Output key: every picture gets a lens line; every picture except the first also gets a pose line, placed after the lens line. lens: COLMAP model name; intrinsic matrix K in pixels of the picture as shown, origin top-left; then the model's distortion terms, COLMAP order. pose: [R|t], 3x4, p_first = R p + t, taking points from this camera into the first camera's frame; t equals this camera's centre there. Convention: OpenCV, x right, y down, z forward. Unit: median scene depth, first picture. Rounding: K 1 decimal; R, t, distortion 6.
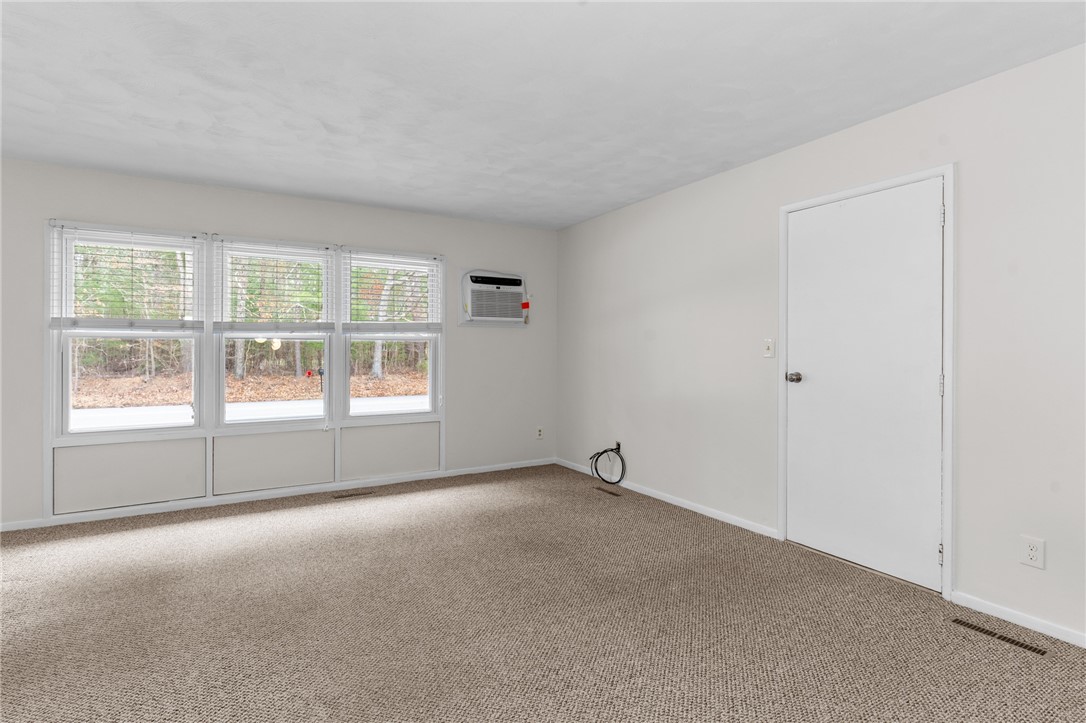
lens RADIAL K [[526.8, 0, 531.6], [0, 526.8, 347.2], [0, 0, 1]] dist [0.001079, -0.000126]
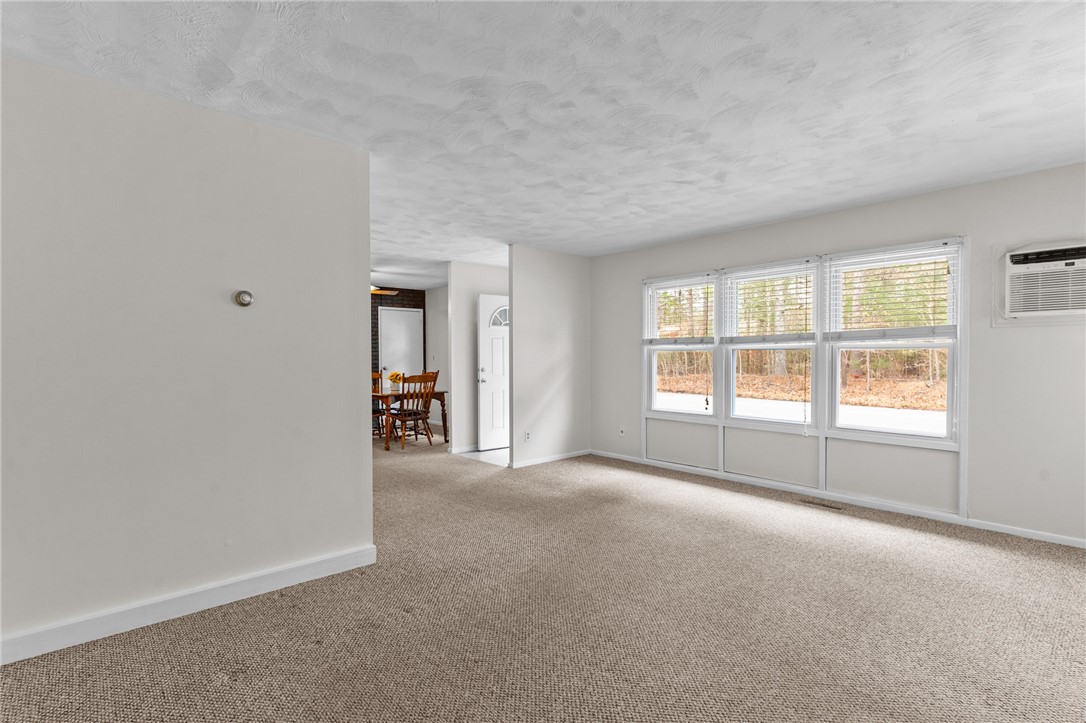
lens RADIAL K [[517.4, 0, 543.0], [0, 517.4, 361.5], [0, 0, 1]] dist [0.000905, 0.000094]
pose [[0.213806, 0.010848, -0.976816, 0.497653], [0.007316, 0.999893, 0.012706, -0.007233], [0.976849, -0.009863, 0.213704, 0.273952]]
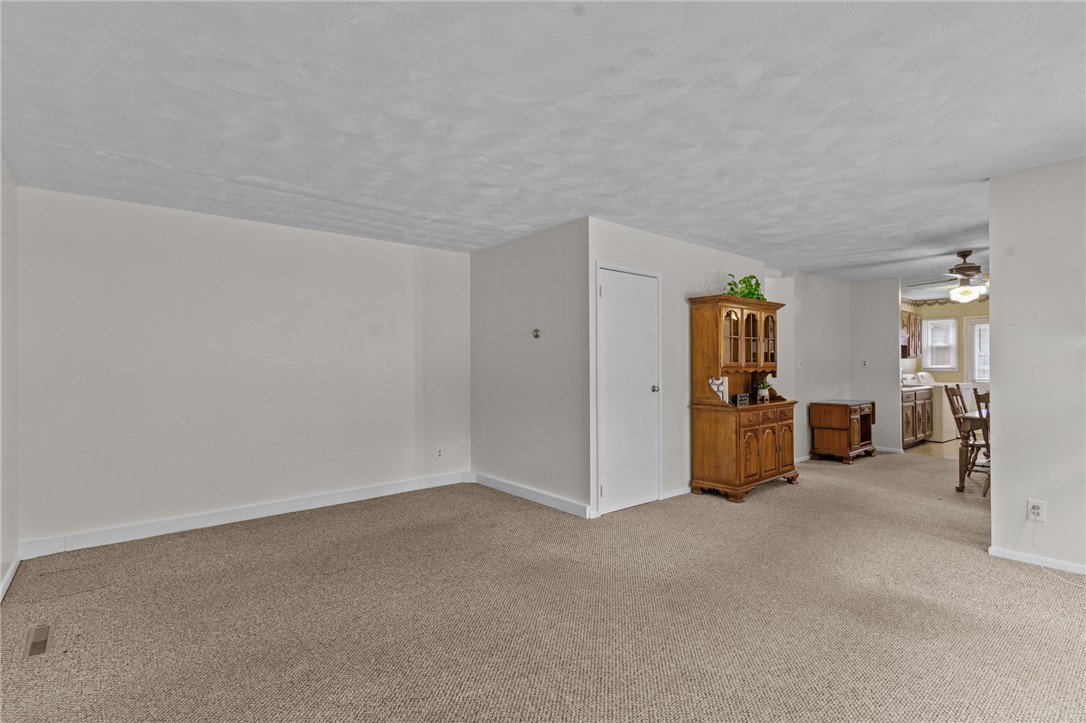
lens RADIAL K [[526.8, 0, 531.6], [0, 526.8, 347.2], [0, 0, 1]] dist [0.001079, -0.000126]
pose [[-0.987416, -0.002773, -0.158123, 0.028174], [0.003155, 0.999302, -0.037229, -0.005015], [0.158116, -0.037259, -0.986717, 1.129390]]
